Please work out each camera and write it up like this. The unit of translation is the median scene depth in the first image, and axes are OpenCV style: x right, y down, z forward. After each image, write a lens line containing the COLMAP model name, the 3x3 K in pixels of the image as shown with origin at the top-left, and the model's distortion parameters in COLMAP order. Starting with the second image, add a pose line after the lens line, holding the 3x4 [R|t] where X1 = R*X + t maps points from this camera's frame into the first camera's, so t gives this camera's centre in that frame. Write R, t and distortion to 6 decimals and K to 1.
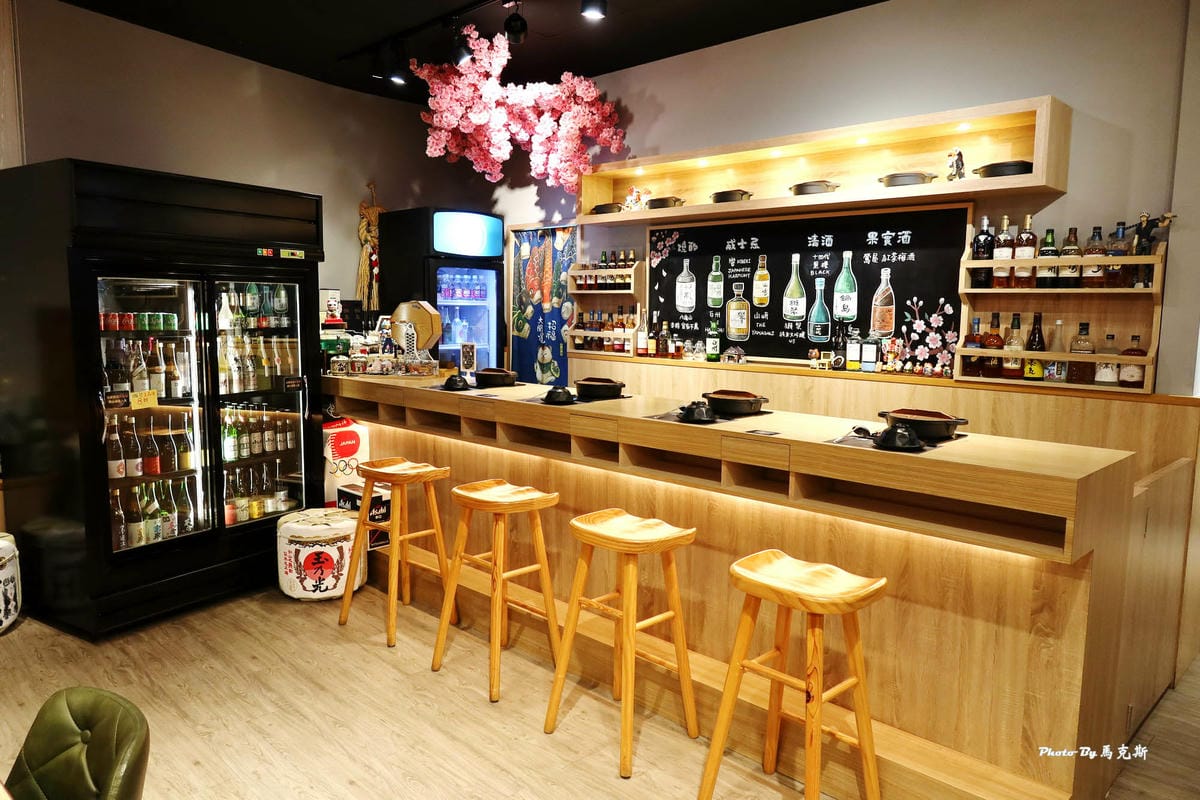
lens RADIAL K [[832.6, 0, 601.1], [0, 832.6, 399.5], [0, 0, 1]] dist [-0.026268, 0.007413]
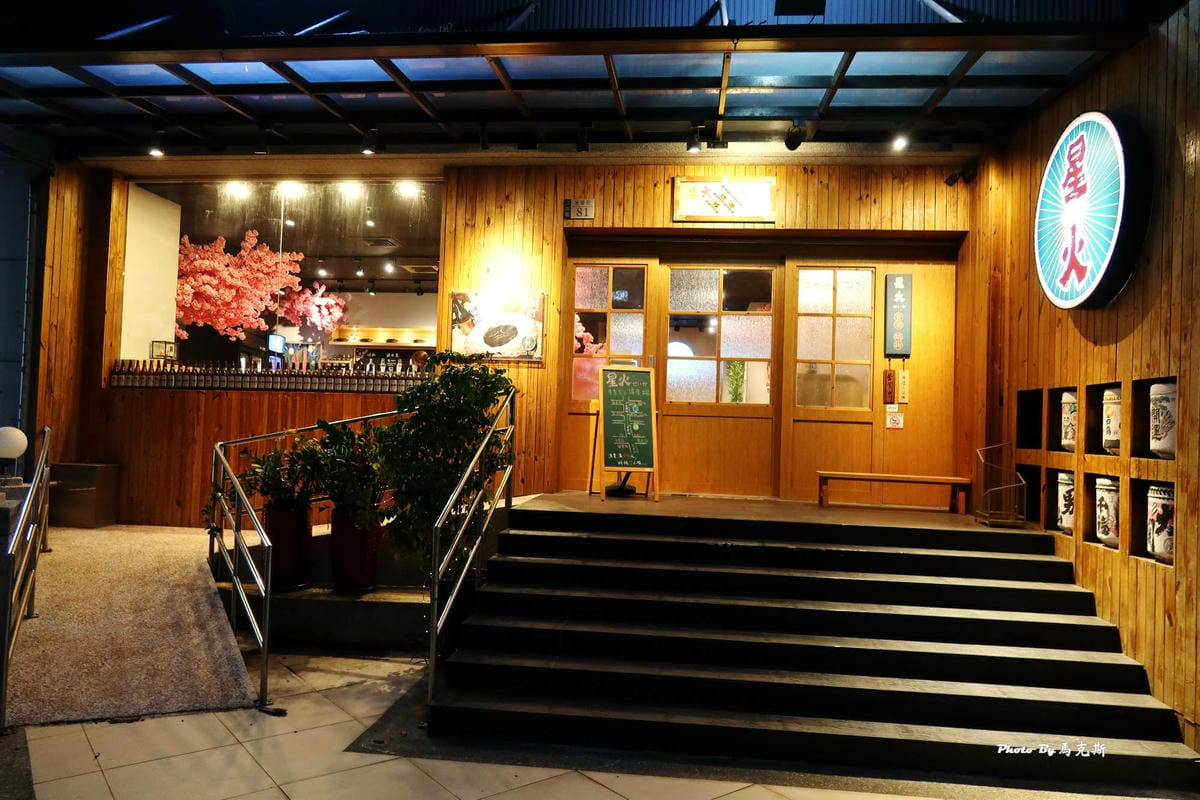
lens RADIAL K [[832.6, 0, 596.8], [0, 832.6, 406.5], [0, 0, 1]] dist [-0.026268, 0.007413]
pose [[0.779655, 0.032587, 0.625360, -1.245554], [0.049863, 0.992243, -0.113871, 0.425055], [-0.624221, 0.119962, 0.771983, -1.999624]]
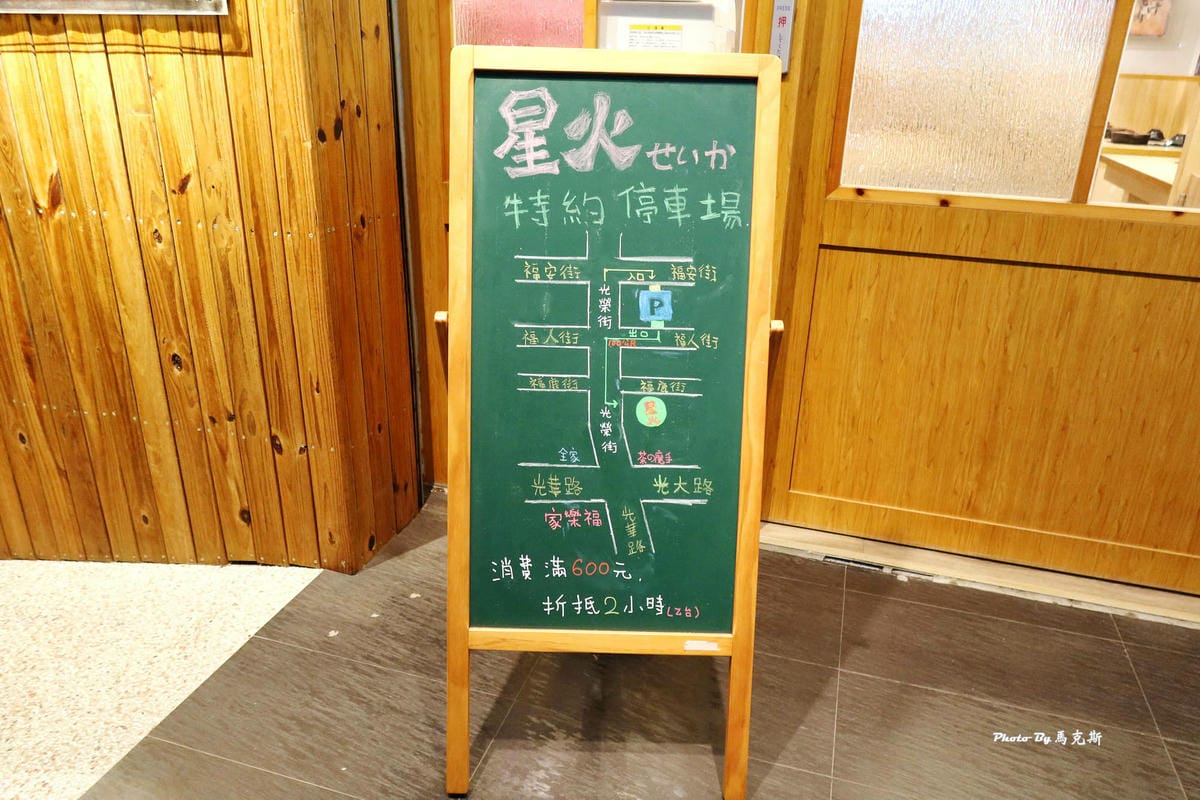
lens RADIAL K [[863.0, 0, 603.9], [0, 863.0, 401.6], [0, 0, 1]] dist [-0.033732, -0.002911]
pose [[0.876818, -0.169657, 0.449897, -0.365992], [0.038922, 0.957655, 0.285277, 0.203362], [-0.479245, -0.232625, 0.846292, -1.086118]]
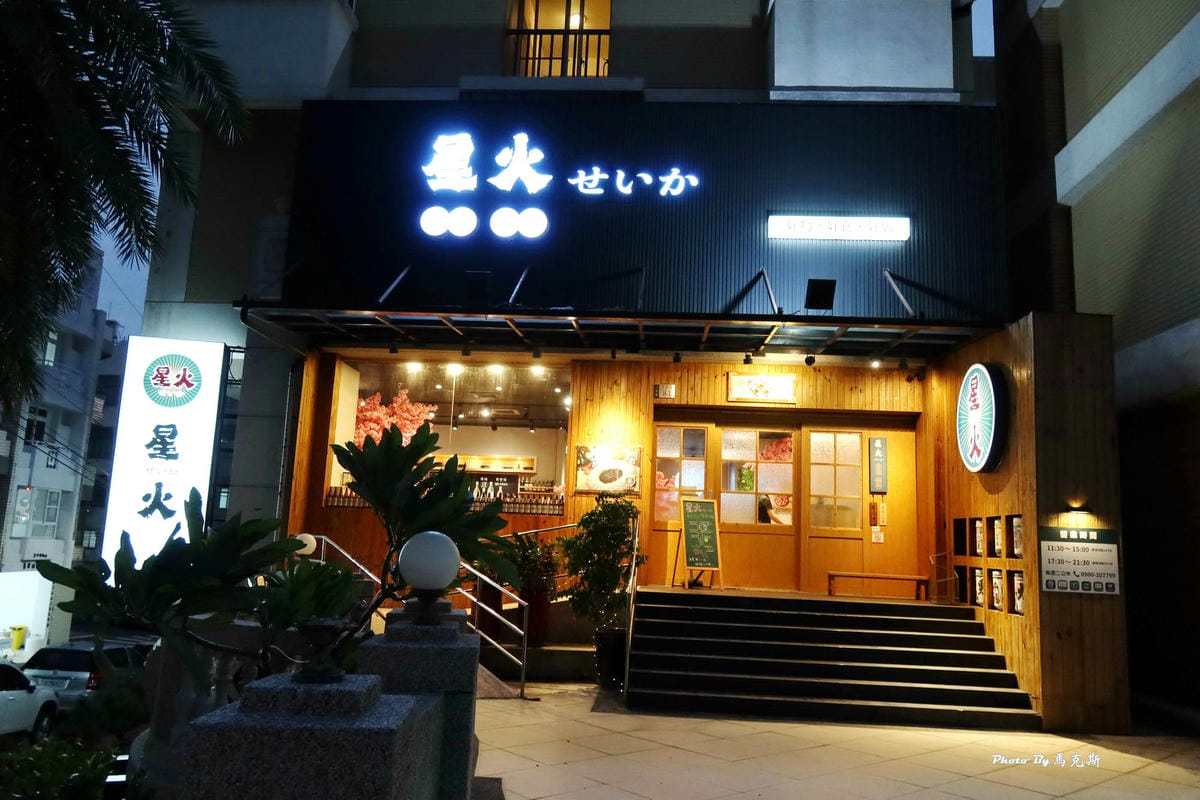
lens RADIAL K [[886.0, 0, 599.8], [0, 886.0, 393.6], [0, 0, 1]] dist [-0.040200, 0.000729]
pose [[0.753904, 0.135864, 0.642783, -2.065964], [0.041233, 0.966670, -0.252685, 0.504817], [-0.655689, 0.217004, 0.723174, -2.507632]]
